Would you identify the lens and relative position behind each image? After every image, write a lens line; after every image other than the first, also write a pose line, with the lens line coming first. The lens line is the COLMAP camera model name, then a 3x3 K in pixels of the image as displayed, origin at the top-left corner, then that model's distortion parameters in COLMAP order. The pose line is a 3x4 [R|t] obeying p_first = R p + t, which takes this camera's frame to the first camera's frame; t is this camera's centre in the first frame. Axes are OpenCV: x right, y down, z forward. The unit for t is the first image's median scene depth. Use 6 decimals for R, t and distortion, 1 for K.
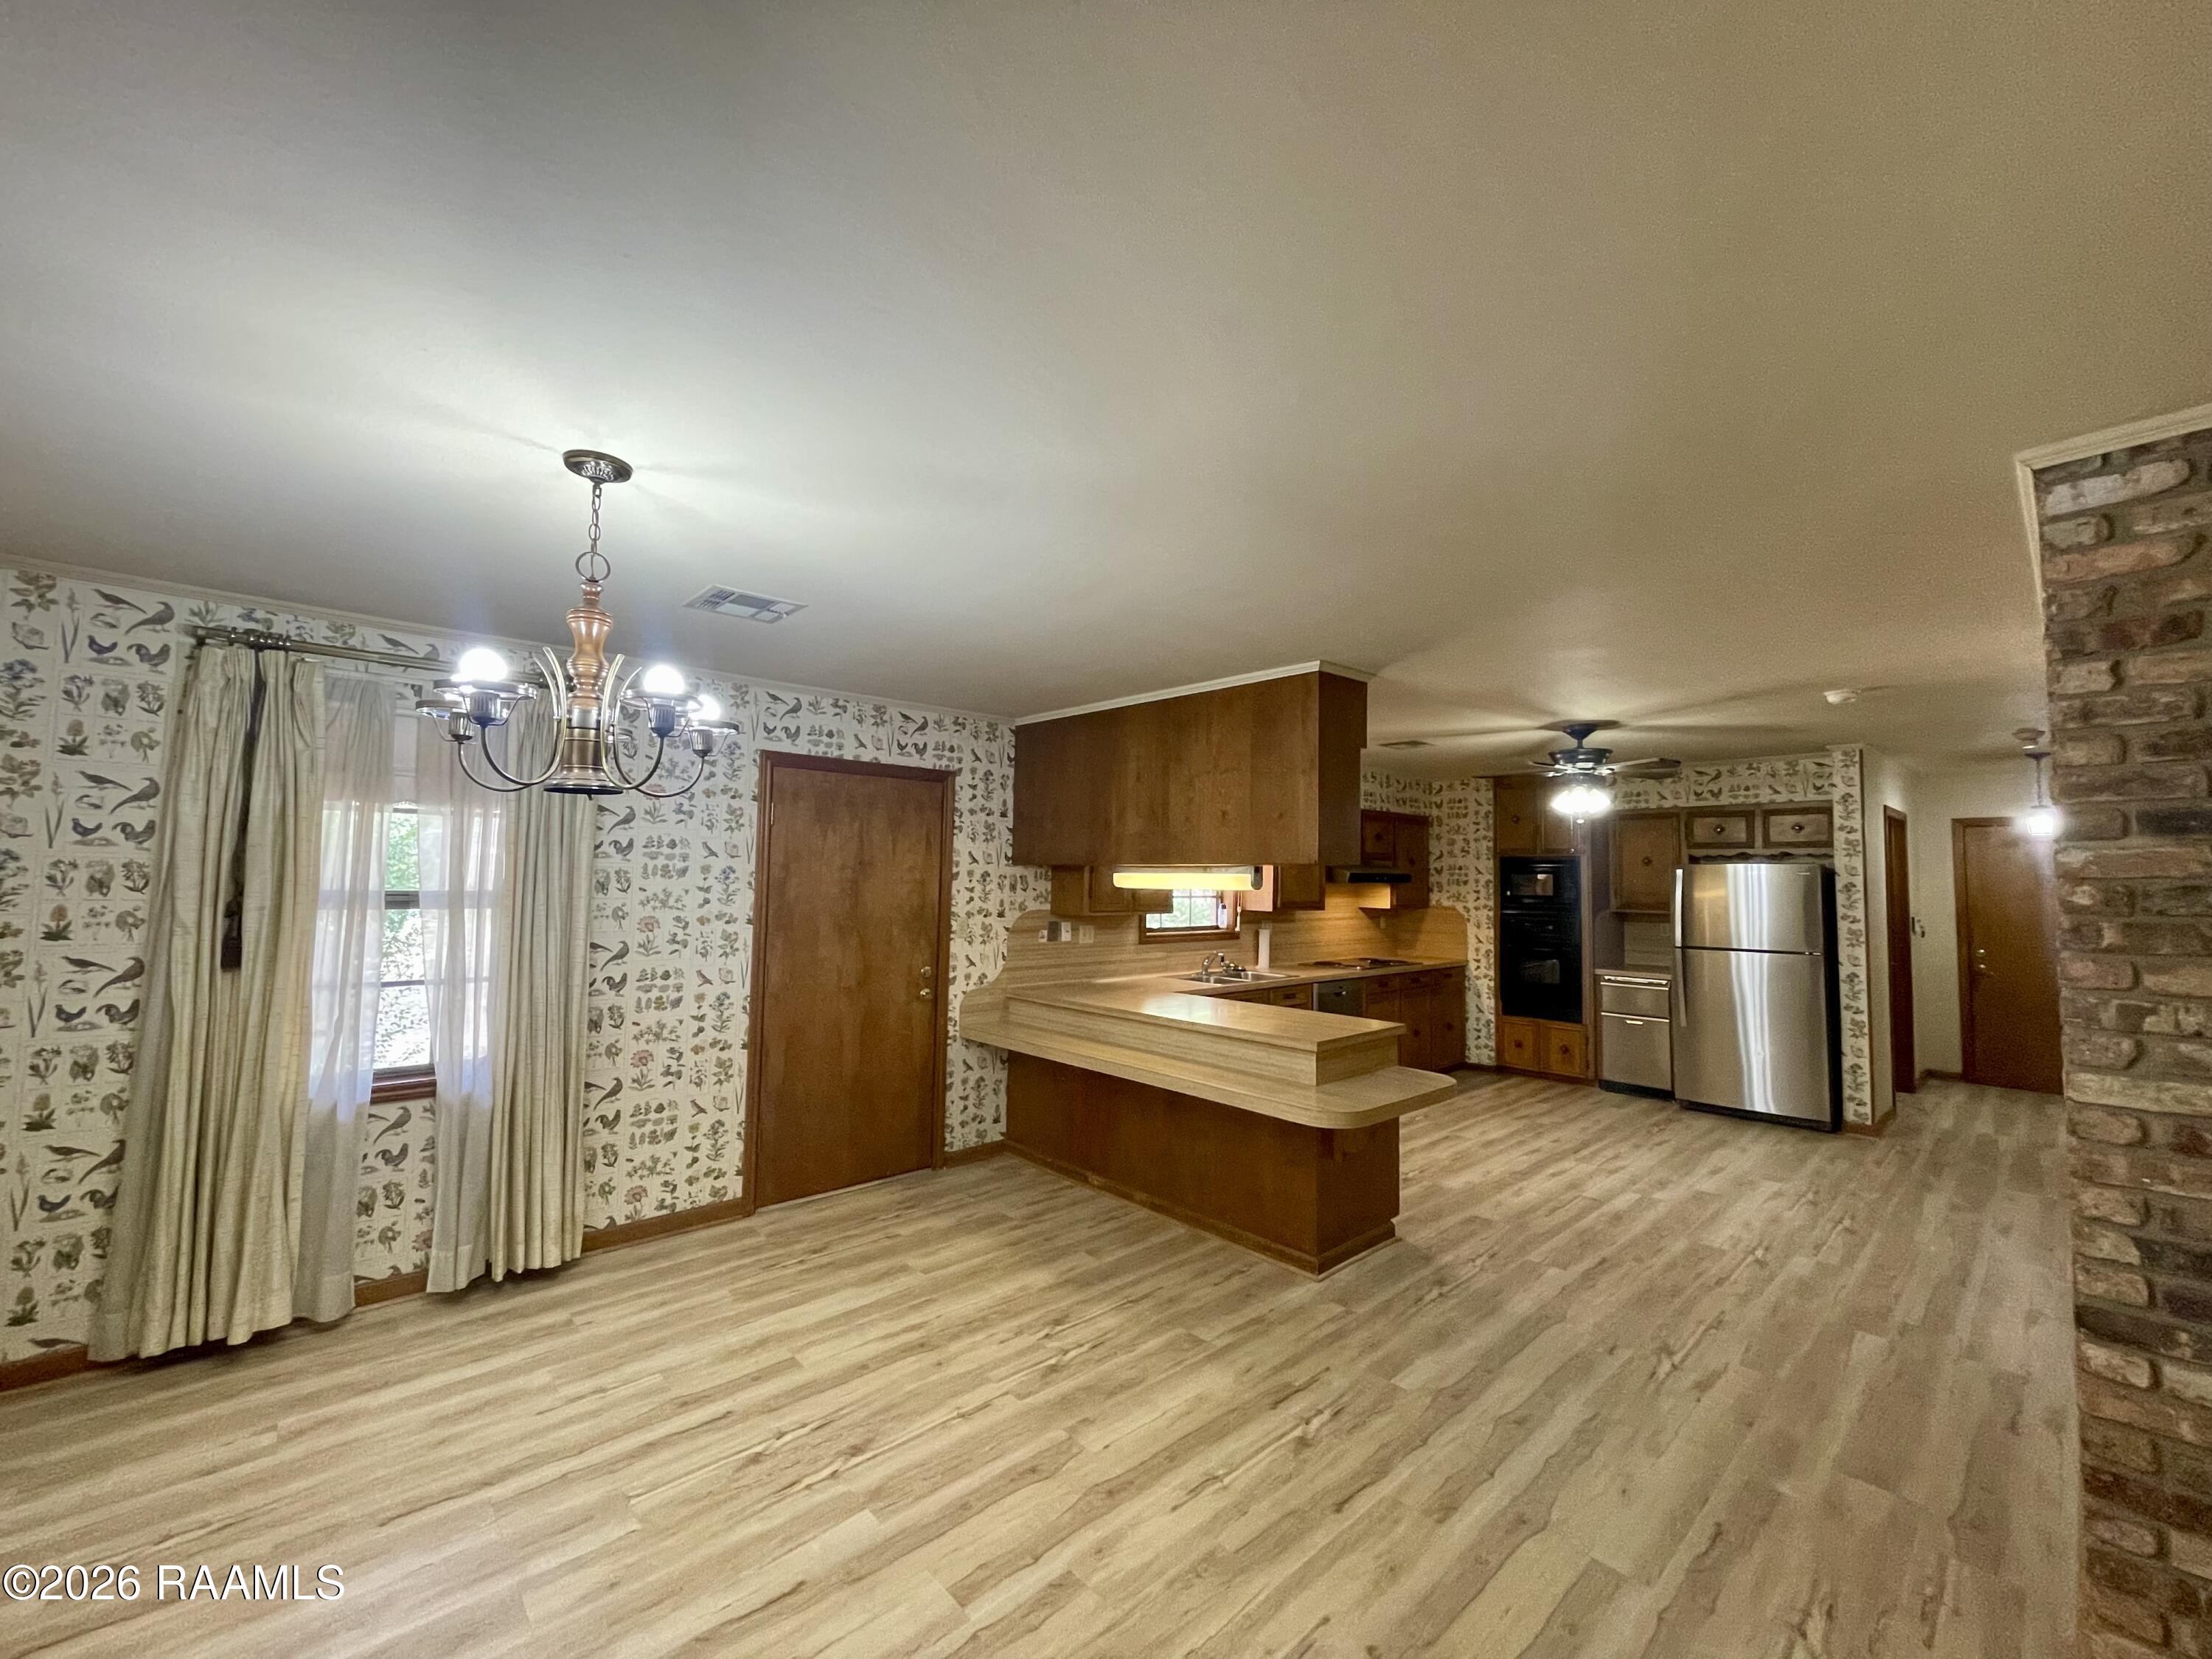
lens RADIAL K [[890.5, 0, 1109.3], [0, 890.5, 829.3], [0, 0, 1]] dist [-0.002079, -0.000919]
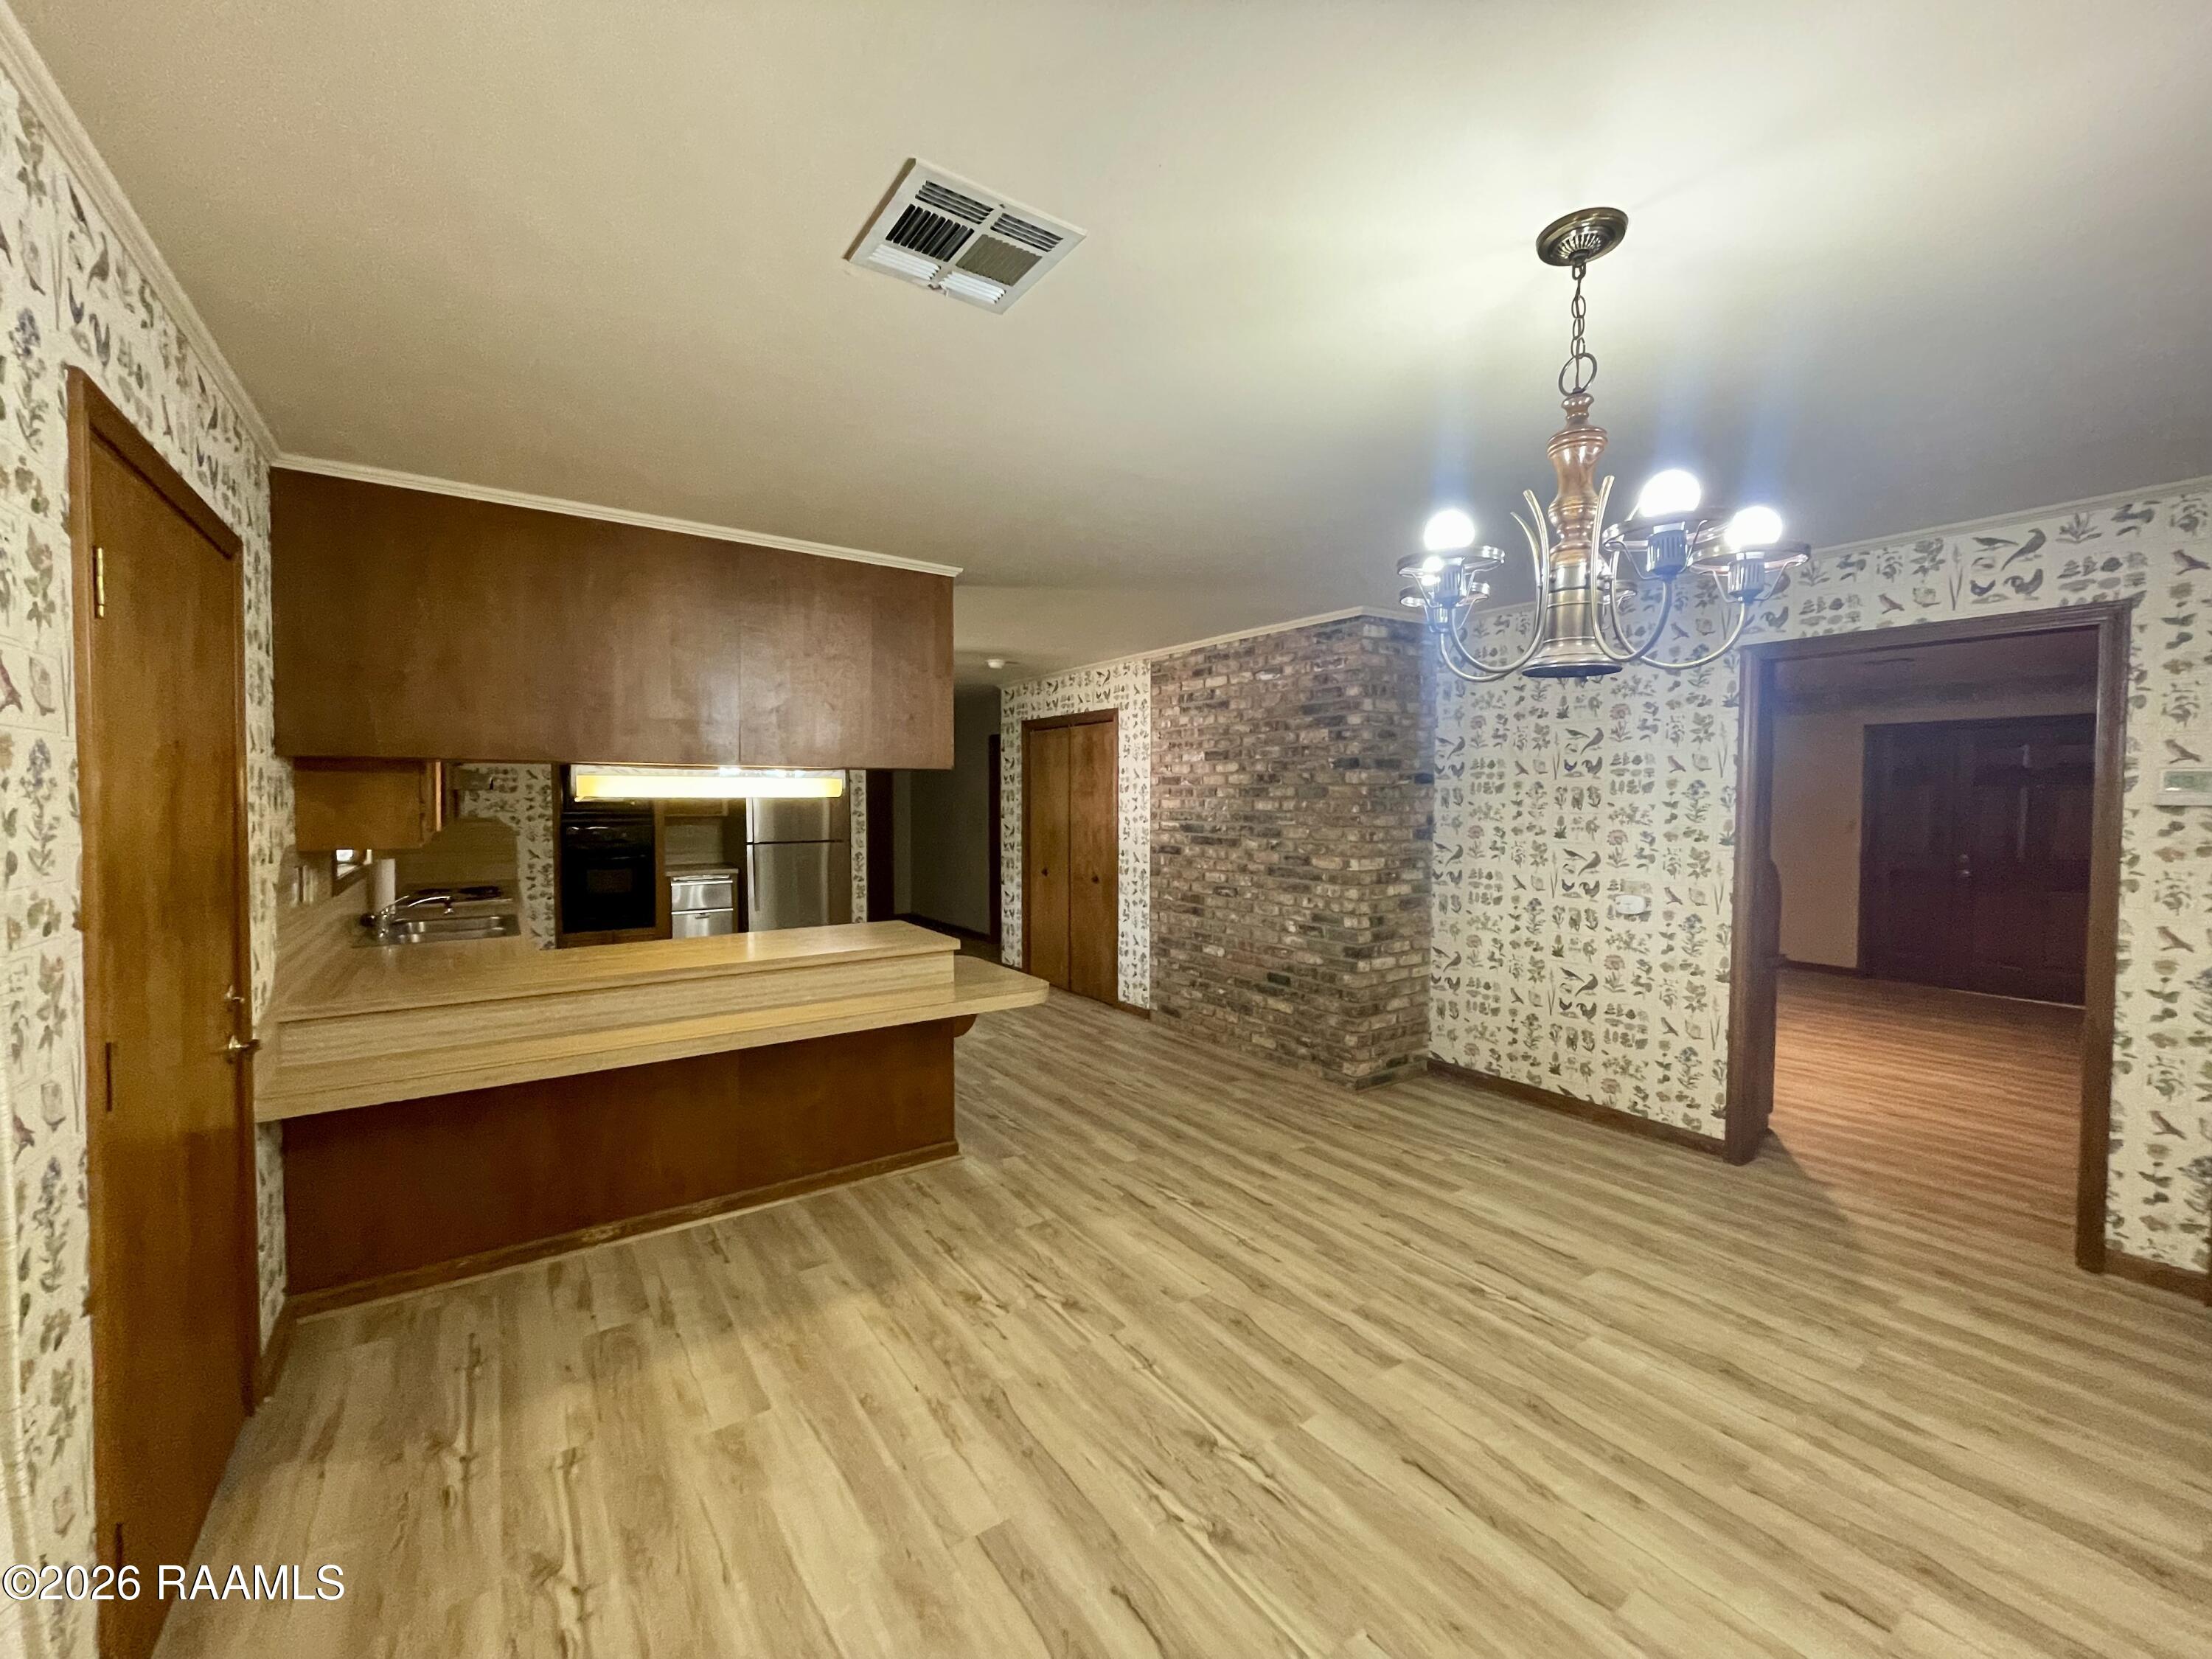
lens RADIAL K [[883.8, 0, 1100.1], [0, 883.8, 832.1], [0, 0, 1]] dist [0.000160, -0.000120]
pose [[0.132866, -0.051374, 0.989802, -0.559740], [-0.058458, 0.996511, 0.059569, 0.027148], [-0.989409, -0.065776, 0.129399, 0.511523]]
